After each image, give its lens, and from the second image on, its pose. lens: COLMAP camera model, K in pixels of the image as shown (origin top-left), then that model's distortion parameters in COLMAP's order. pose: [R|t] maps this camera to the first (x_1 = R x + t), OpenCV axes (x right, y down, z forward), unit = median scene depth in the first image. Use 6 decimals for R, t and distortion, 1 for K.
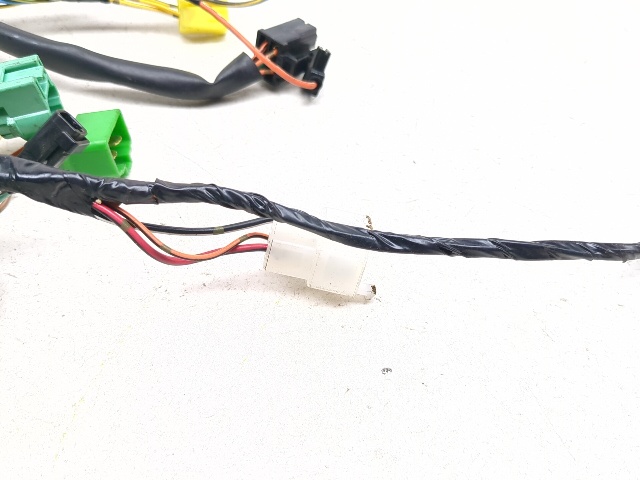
lens RADIAL K [[575.2, 0, 320.0], [0, 575.2, 240.0], [0, 0, 1]] dist [0.109295, -0.342194]
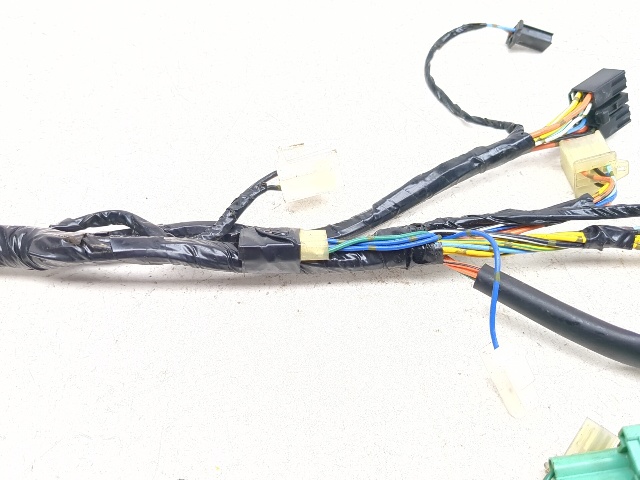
lens RADIAL K [[575.2, 0, 320.0], [0, 575.2, 240.0], [0, 0, 1]] dist [0.109295, -0.342194]
pose [[0.983464, 0.070729, -0.166719, -0.875248], [-0.066061, 0.997257, 0.033388, -0.542746], [0.168623, -0.021822, 0.985439, 0.089859]]
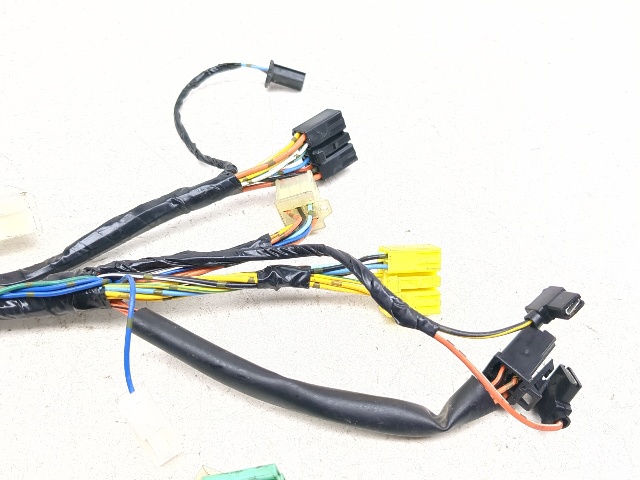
lens RADIAL K [[575.2, 0, 320.0], [0, 575.2, 240.0], [0, 0, 1]] dist [0.109295, -0.342194]
pose [[0.994836, 0.045830, -0.090561, -0.348714], [-0.047384, 0.998763, -0.015088, -0.605666], [0.089758, 0.019301, 0.995777, 0.164332]]
